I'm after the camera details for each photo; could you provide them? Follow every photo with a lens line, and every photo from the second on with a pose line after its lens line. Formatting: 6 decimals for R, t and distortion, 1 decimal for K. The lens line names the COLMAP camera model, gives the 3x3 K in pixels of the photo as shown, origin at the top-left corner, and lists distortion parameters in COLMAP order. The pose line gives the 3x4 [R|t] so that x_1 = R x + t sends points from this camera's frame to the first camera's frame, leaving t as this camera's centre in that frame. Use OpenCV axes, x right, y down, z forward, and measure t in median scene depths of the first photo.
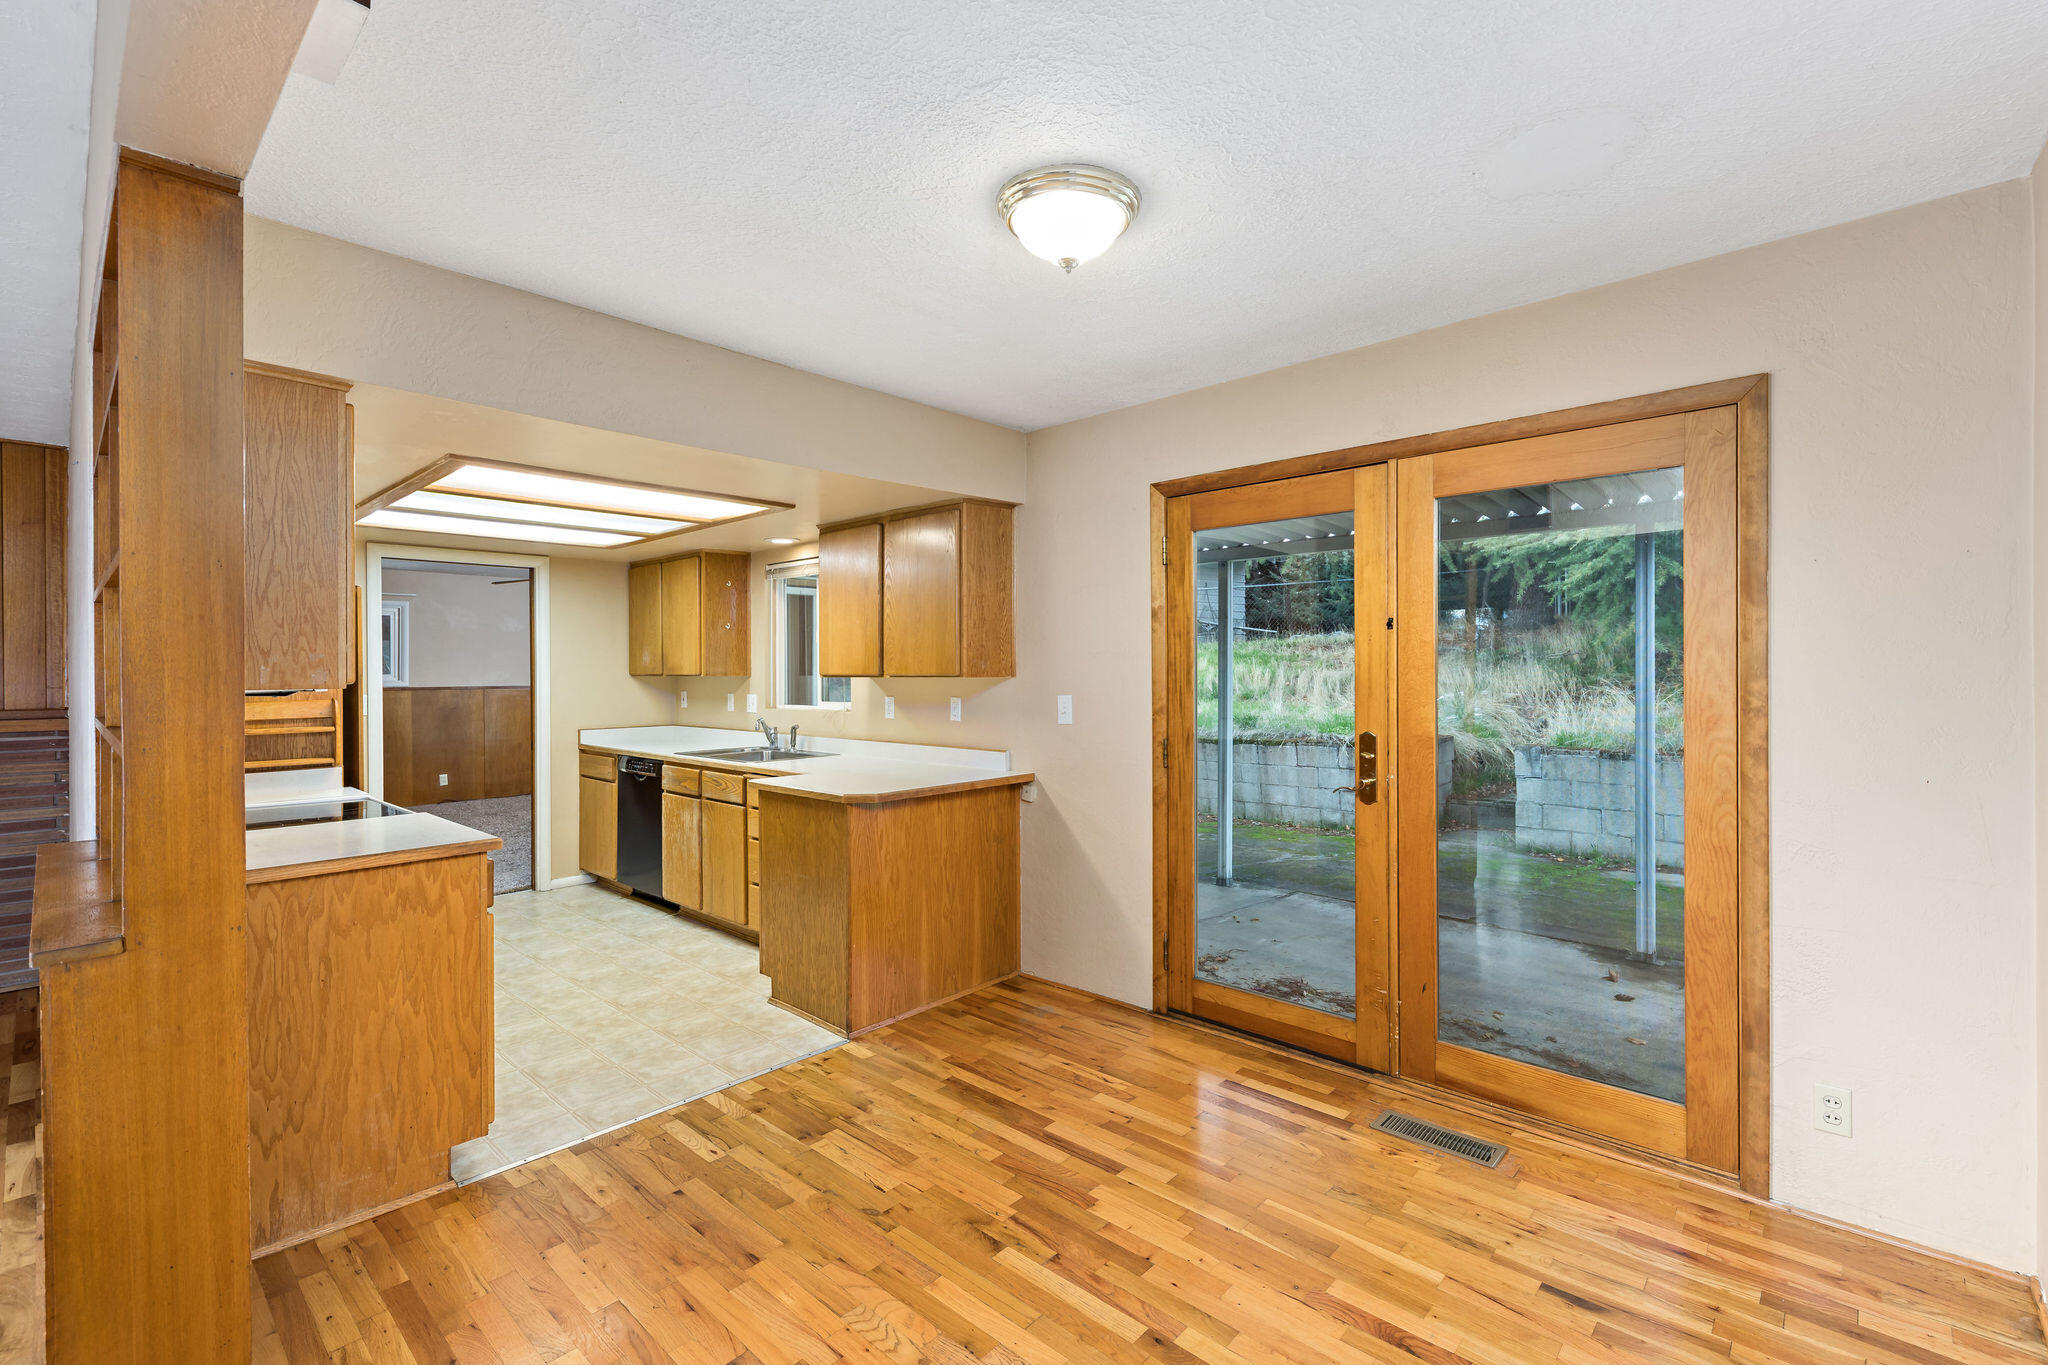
lens RADIAL K [[899.2, 0, 1052.1], [0, 899.2, 675.8], [0, 0, 1]] dist [-0.000331, -0.000231]
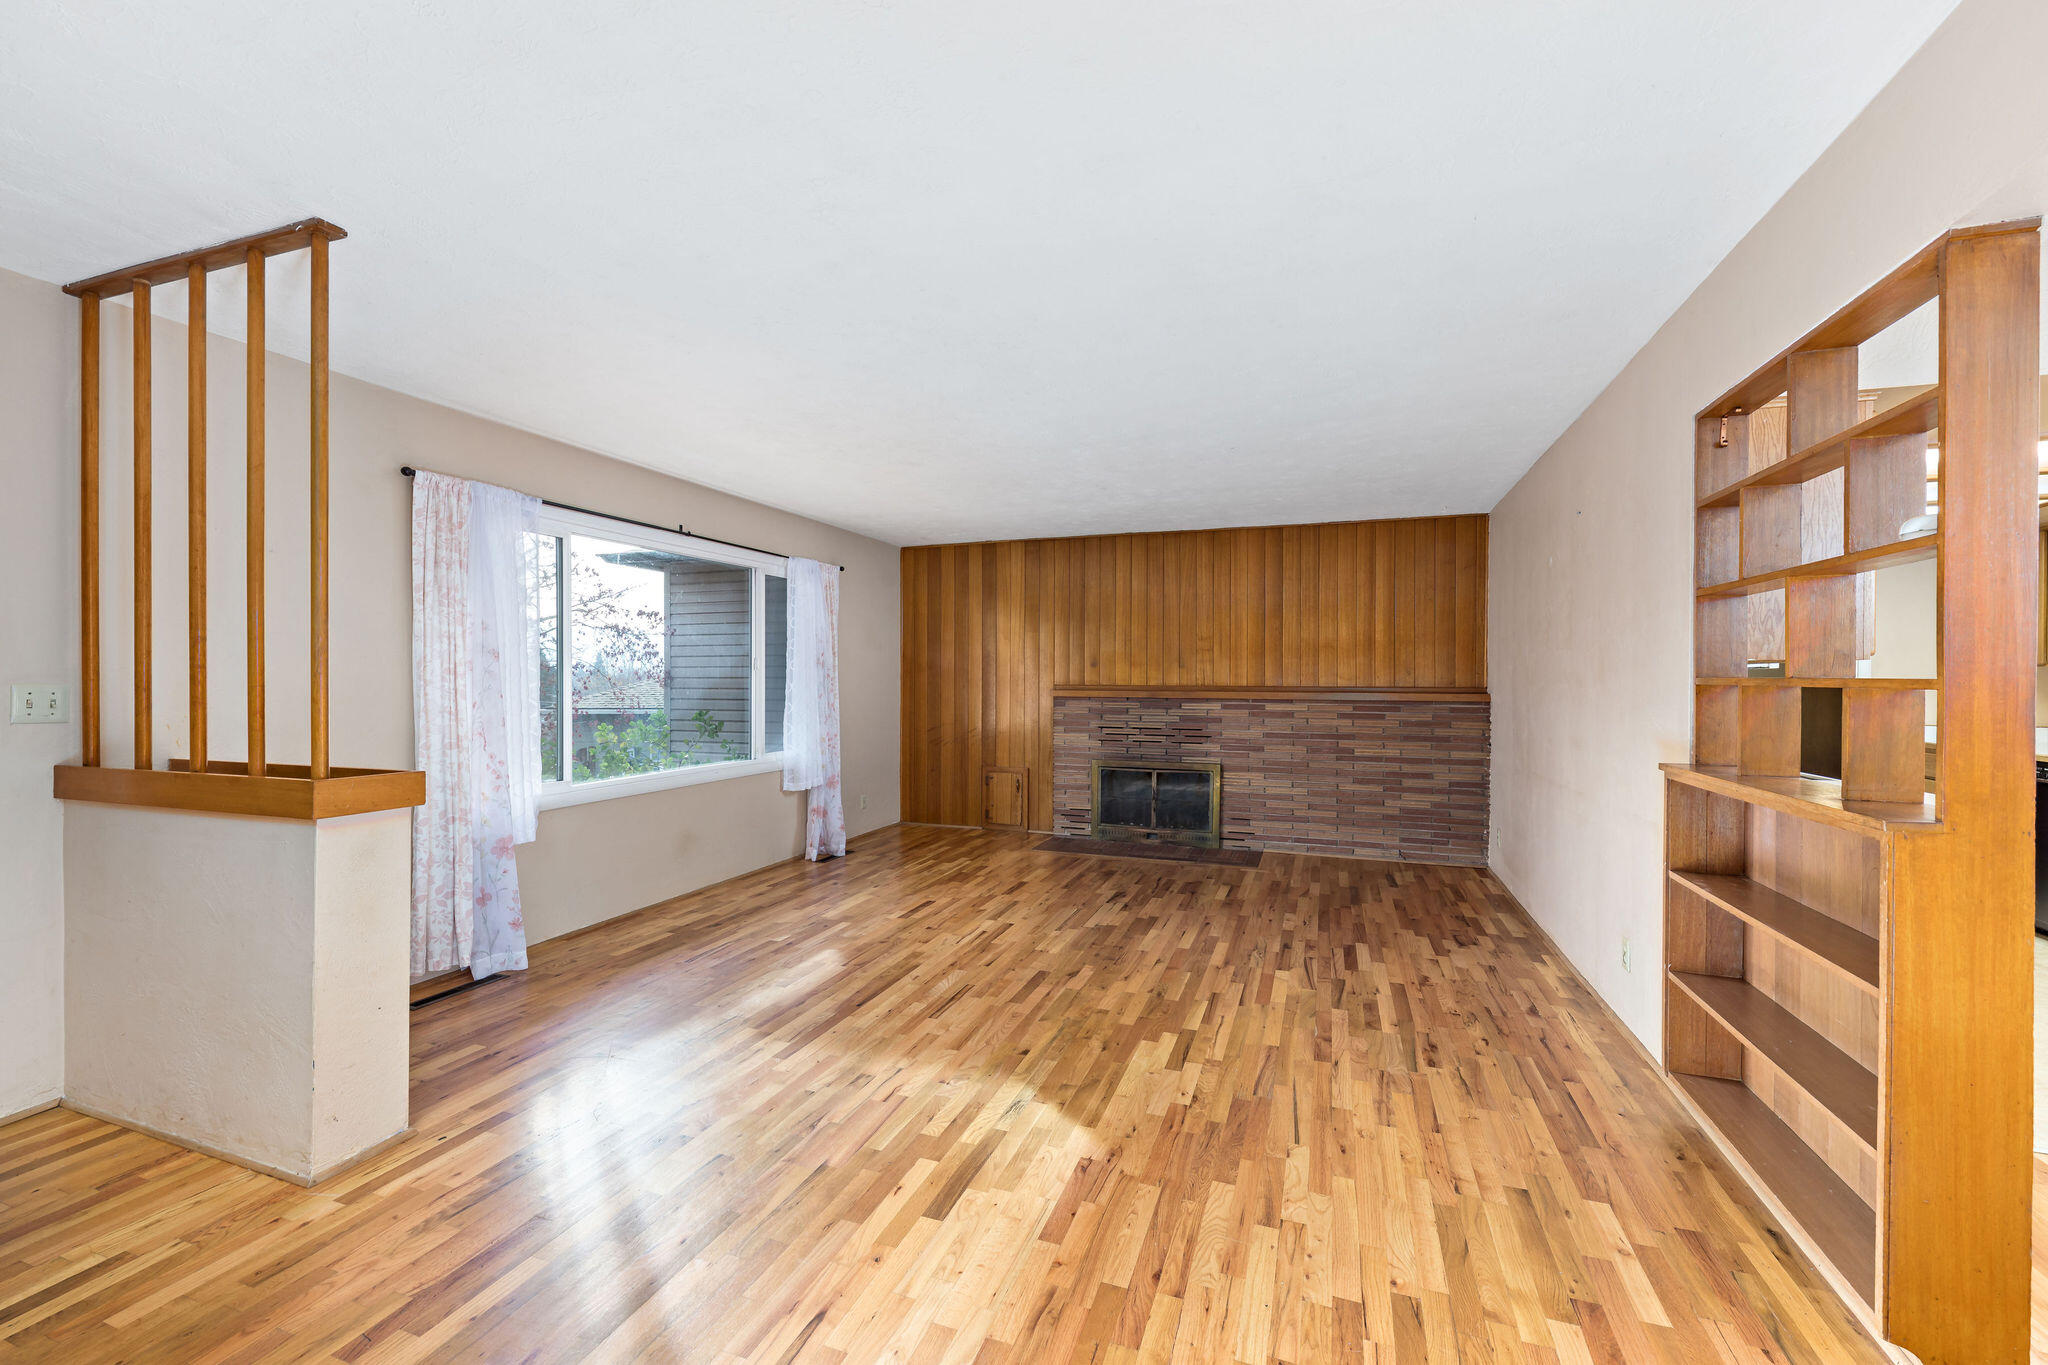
lens RADIAL K [[812.8, 0, 1024.0], [0, 812.8, 682.5], [0, 0, 1]] dist [-0.000037, 0.000062]
pose [[0.364223, 0.009551, -0.931263, -0.189818], [-0.007019, 0.999947, 0.007511, 0.038752], [0.931285, 0.003800, 0.364271, -0.336922]]
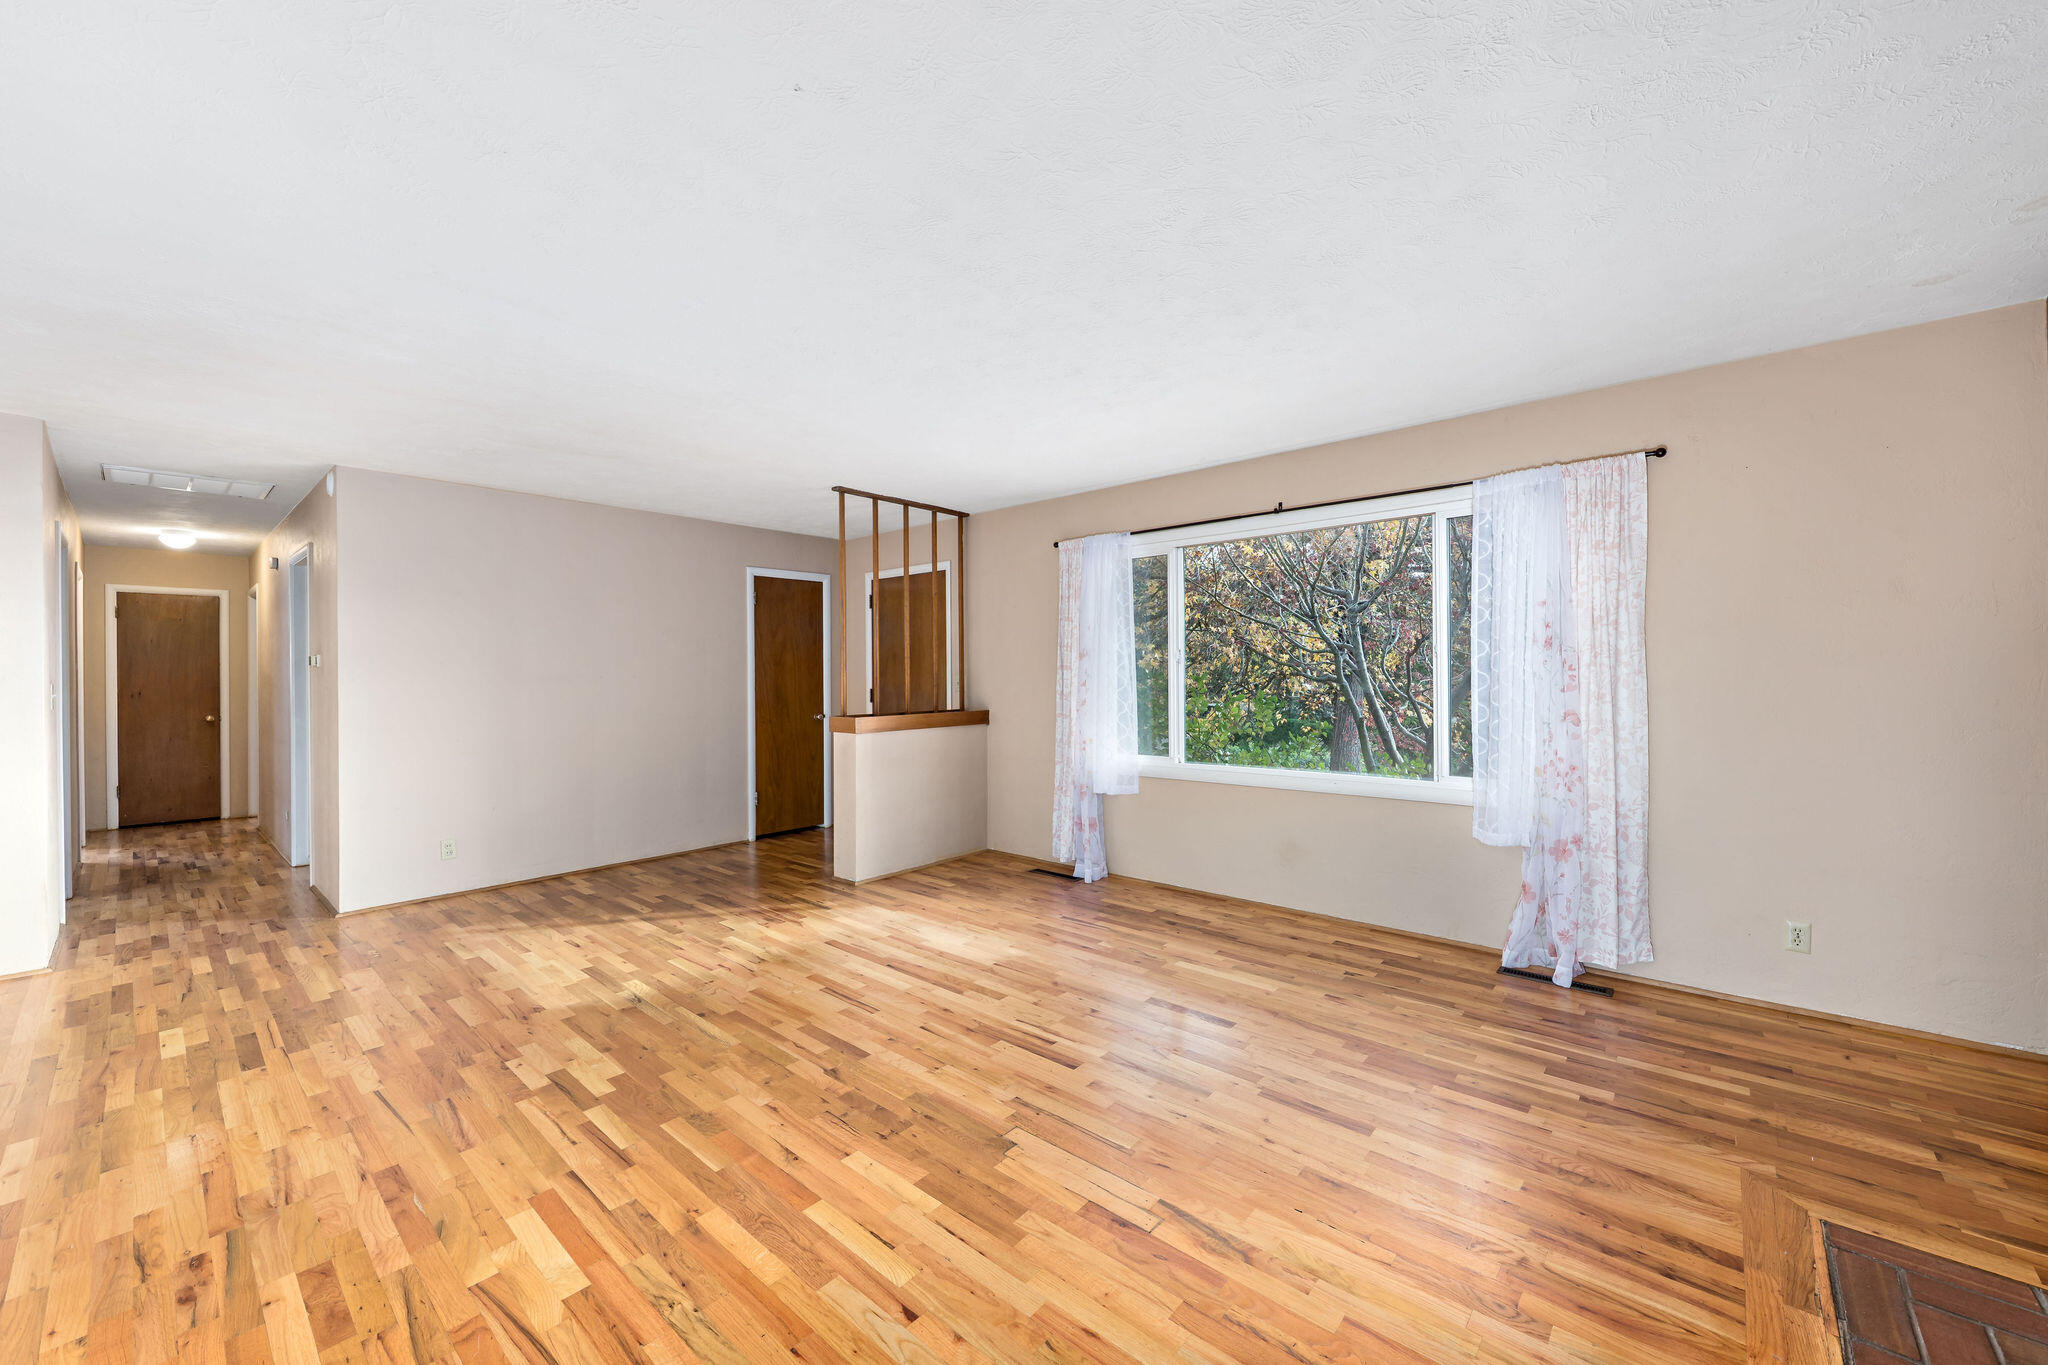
lens RADIAL K [[780.5, 0, 1068.9], [0, 780.5, 681.1], [0, 0, 1]] dist [0.011400, -0.006815]
pose [[-0.999313, 0.015702, -0.033581, -1.707498], [0.015240, 0.999786, 0.013953, 0.041806], [0.033793, 0.013432, -0.999339, 1.227970]]
